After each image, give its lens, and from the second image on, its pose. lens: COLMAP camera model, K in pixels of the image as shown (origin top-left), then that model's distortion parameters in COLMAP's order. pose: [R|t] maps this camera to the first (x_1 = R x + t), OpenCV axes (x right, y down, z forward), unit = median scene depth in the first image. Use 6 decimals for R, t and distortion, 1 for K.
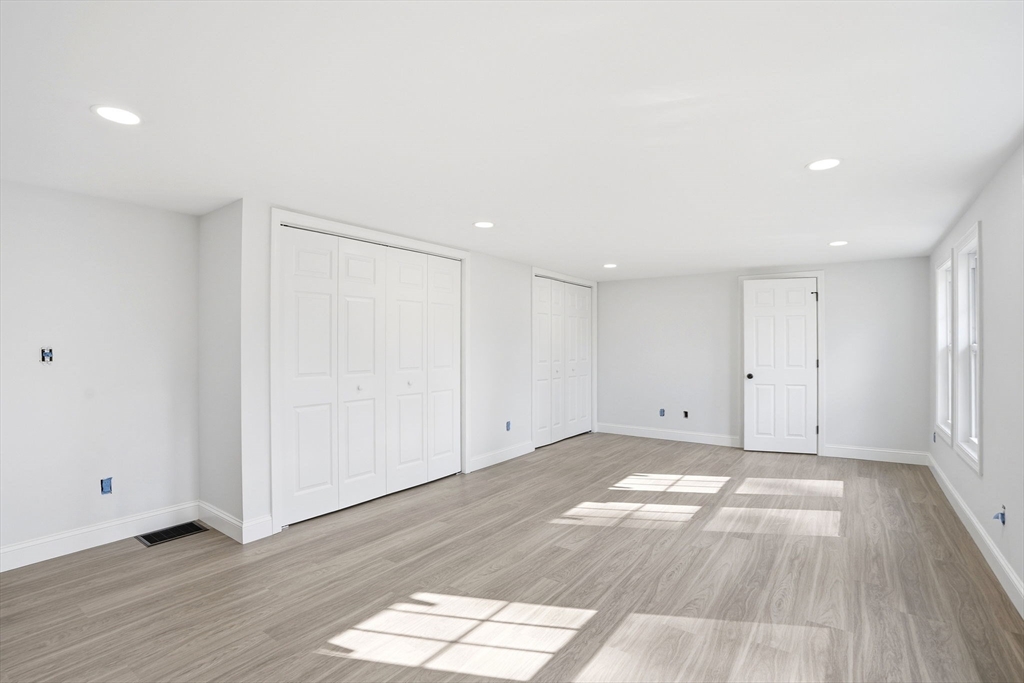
lens RADIAL K [[489.0, 0, 517.0], [0, 489.0, 339.5], [0, 0, 1]] dist [-0.072045, 0.031676]
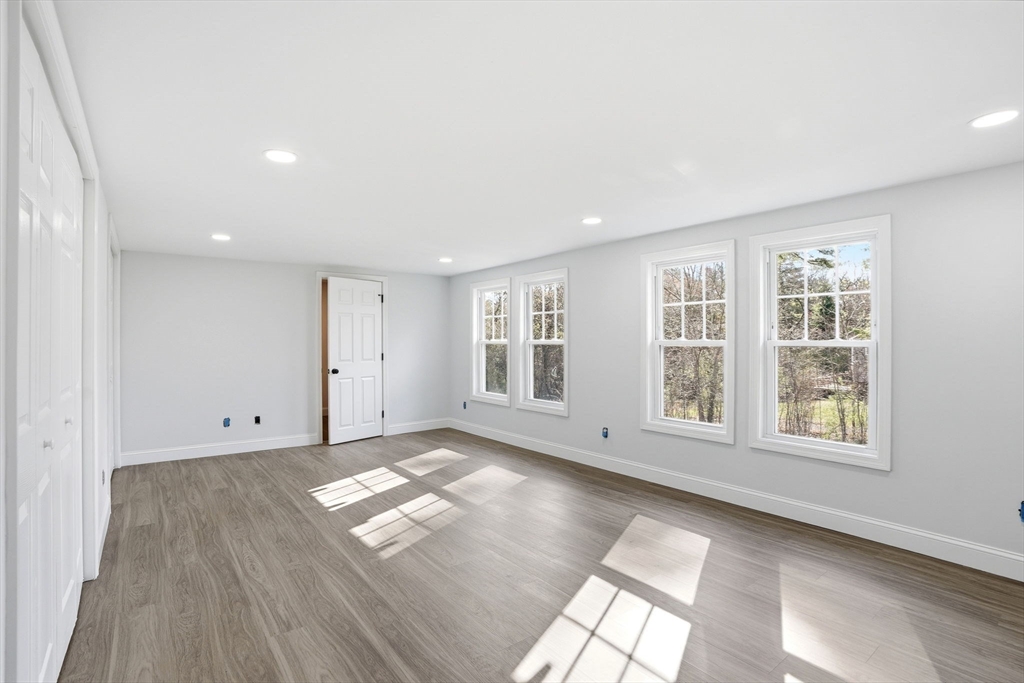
lens RADIAL K [[489.0, 0, 517.0], [0, 489.0, 339.5], [0, 0, 1]] dist [-0.072045, 0.031676]
pose [[0.293655, 0.001820, 0.955910, -0.409598], [-0.009555, 0.999954, 0.001032, 0.004453], [-0.955864, -0.009437, 0.293659, 0.355199]]
